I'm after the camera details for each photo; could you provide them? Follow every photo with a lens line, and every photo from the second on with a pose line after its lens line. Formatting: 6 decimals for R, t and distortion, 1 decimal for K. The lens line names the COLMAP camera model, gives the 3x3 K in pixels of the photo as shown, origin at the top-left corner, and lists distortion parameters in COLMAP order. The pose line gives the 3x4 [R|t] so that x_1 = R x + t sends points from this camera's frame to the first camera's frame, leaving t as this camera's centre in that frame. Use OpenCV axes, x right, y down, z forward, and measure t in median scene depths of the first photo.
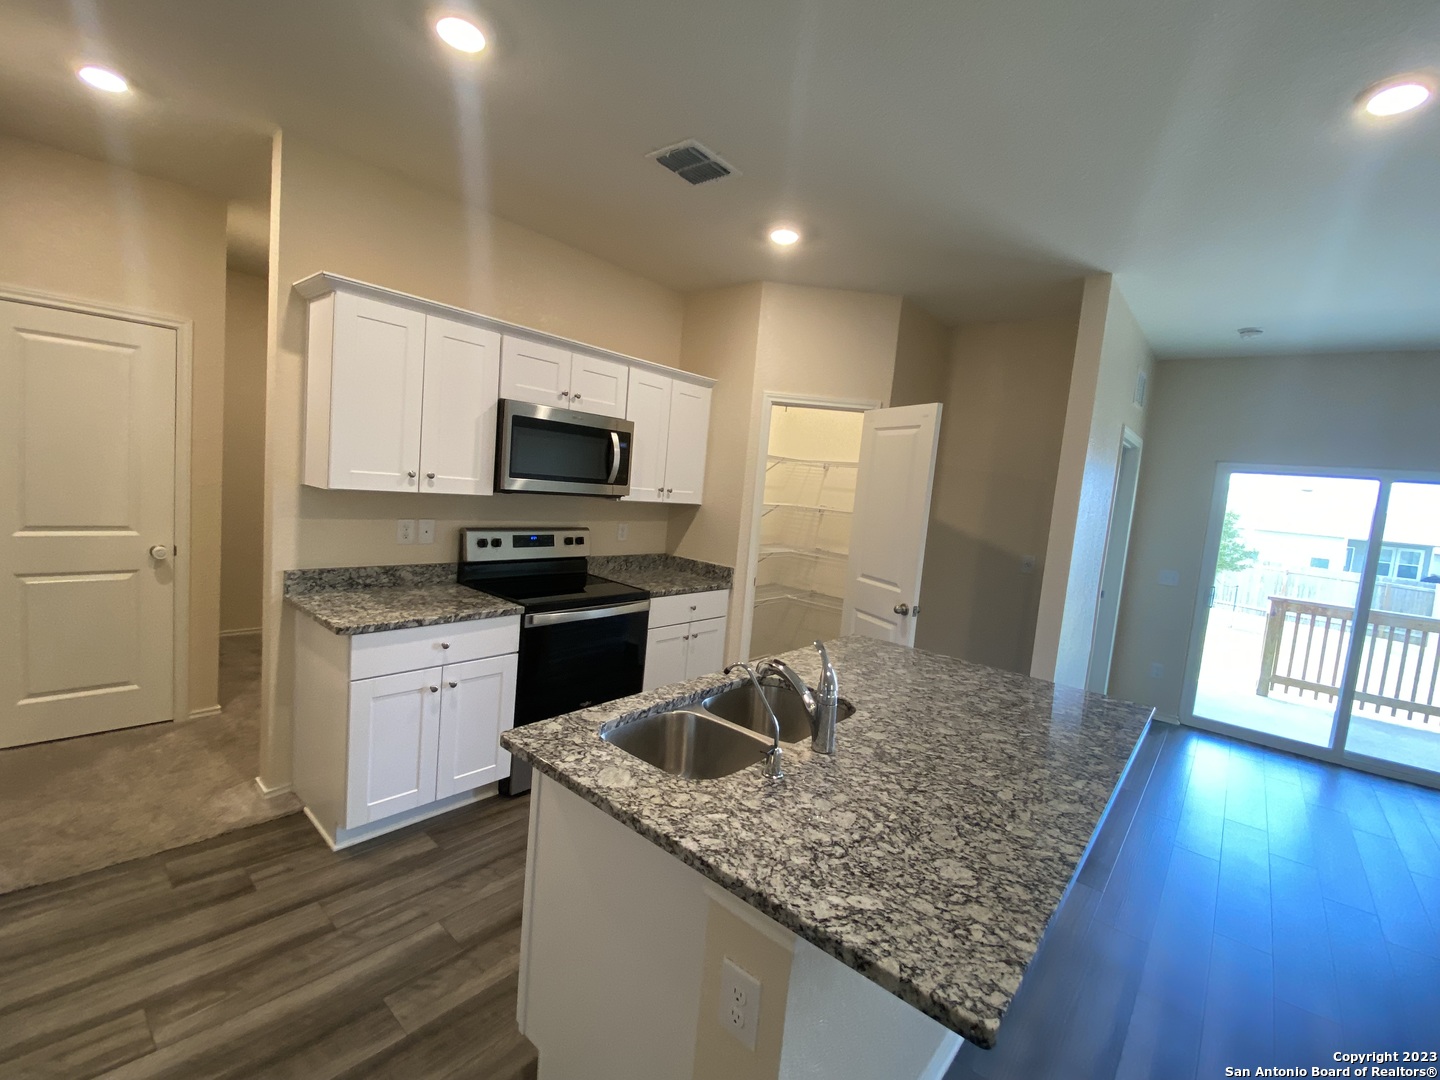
lens RADIAL K [[608.7, 0, 720.0], [0, 608.7, 540.0], [0, 0, 1]] dist [0.048532, -0.038447]
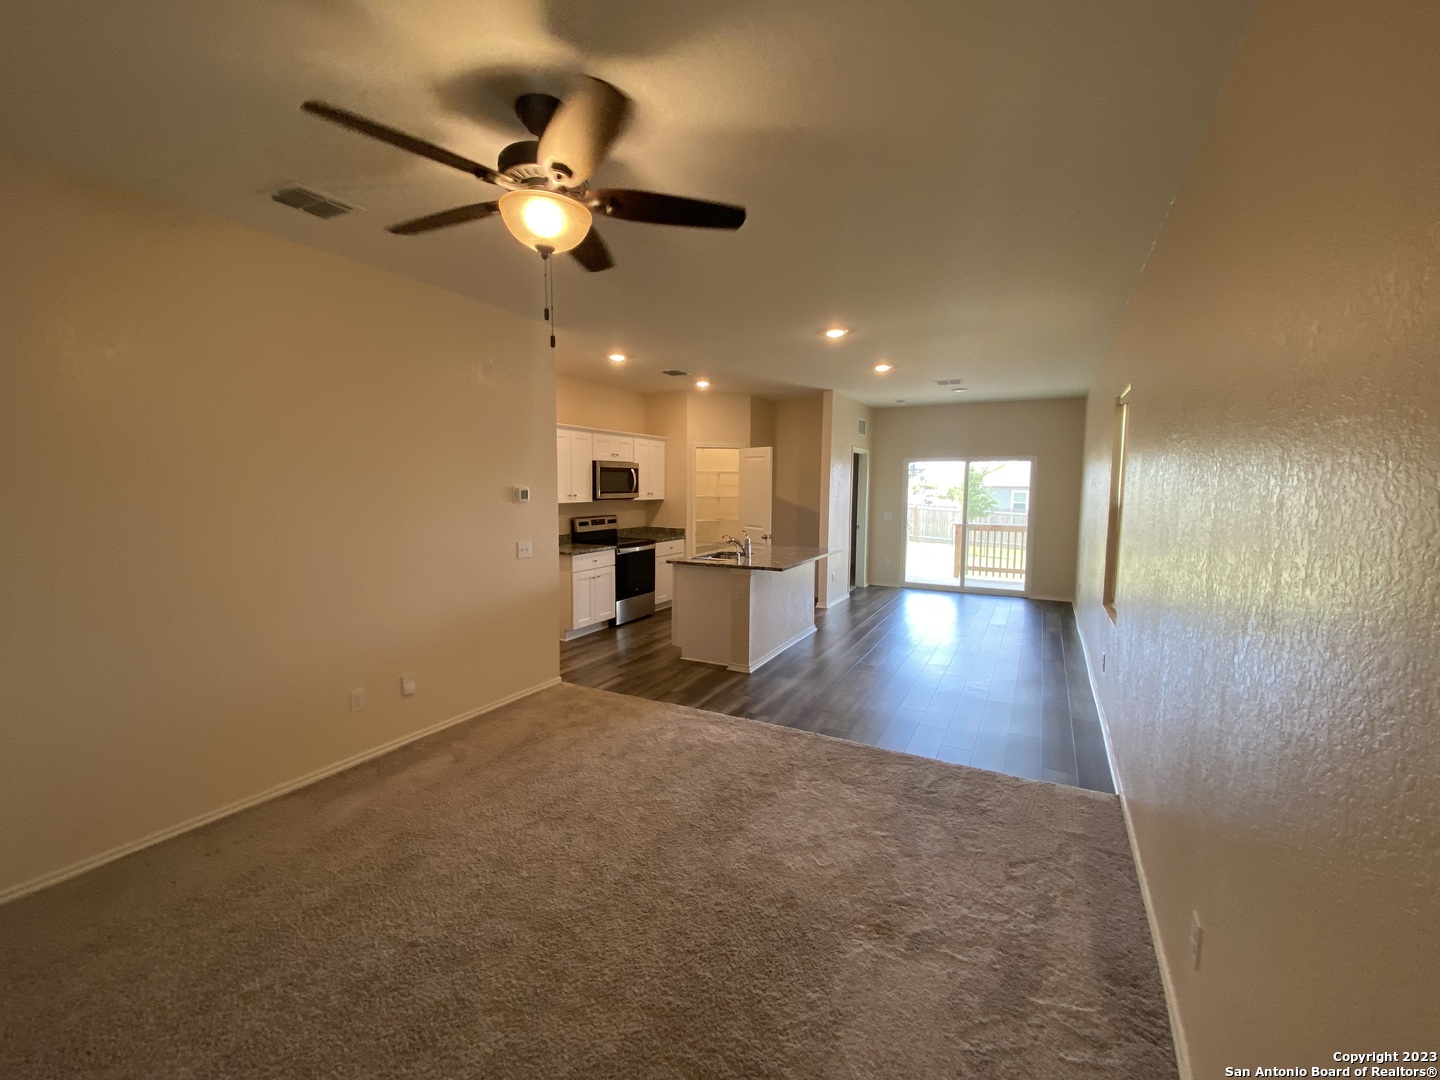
lens RADIAL K [[608.7, 0, 720.0], [0, 608.7, 540.0], [0, 0, 1]] dist [0.048532, -0.038447]
pose [[0.970276, -0.101657, 0.219614, -0.367287], [0.100032, 0.994812, 0.018534, 0.067290], [-0.220359, 0.003986, 0.975411, -1.188494]]
